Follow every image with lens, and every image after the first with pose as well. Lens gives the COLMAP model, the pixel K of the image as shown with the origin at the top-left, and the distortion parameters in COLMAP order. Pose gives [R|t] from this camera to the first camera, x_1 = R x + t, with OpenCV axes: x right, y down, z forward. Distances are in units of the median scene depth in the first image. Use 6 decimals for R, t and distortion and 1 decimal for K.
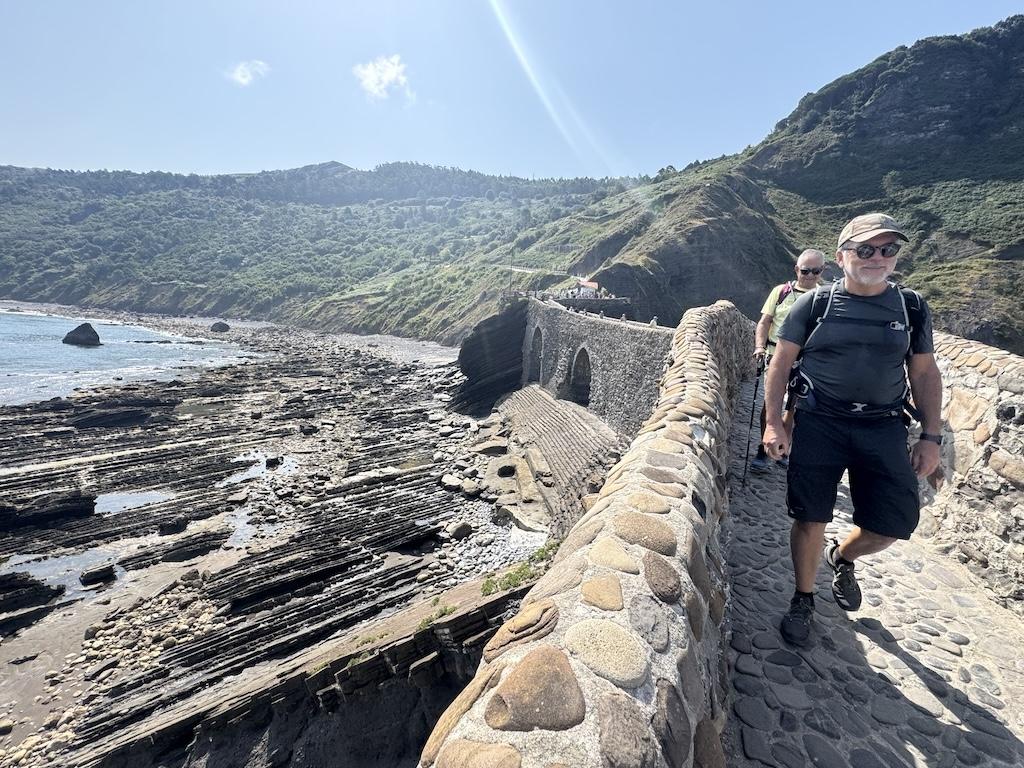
lens RADIAL K [[468.4, 0, 512.0], [0, 468.4, 384.0], [0, 0, 1]] dist [-0.003831, 0.000035]
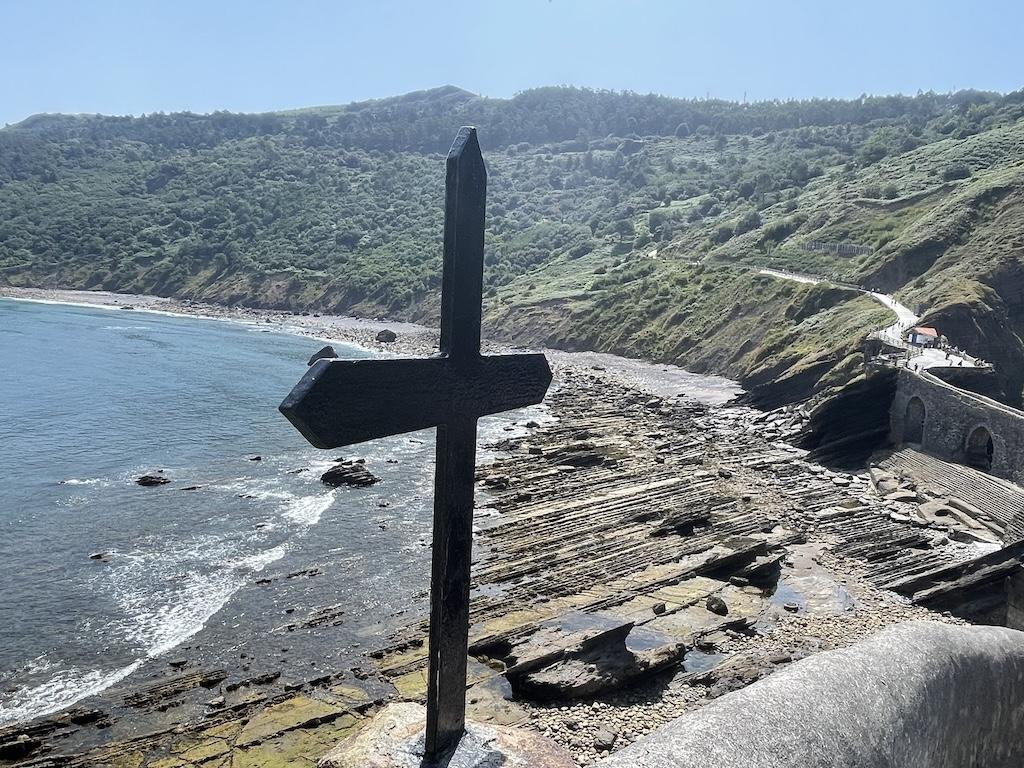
lens RADIAL K [[741.0, 0, 512.0], [0, 741.0, 384.0], [0, 0, 1]] dist [0.030679, -0.058018]
pose [[0.979103, 0.022892, -0.202071, -0.088493], [-0.026028, 0.999578, -0.012873, -0.016362], [0.201692, 0.017864, 0.979286, -0.163200]]
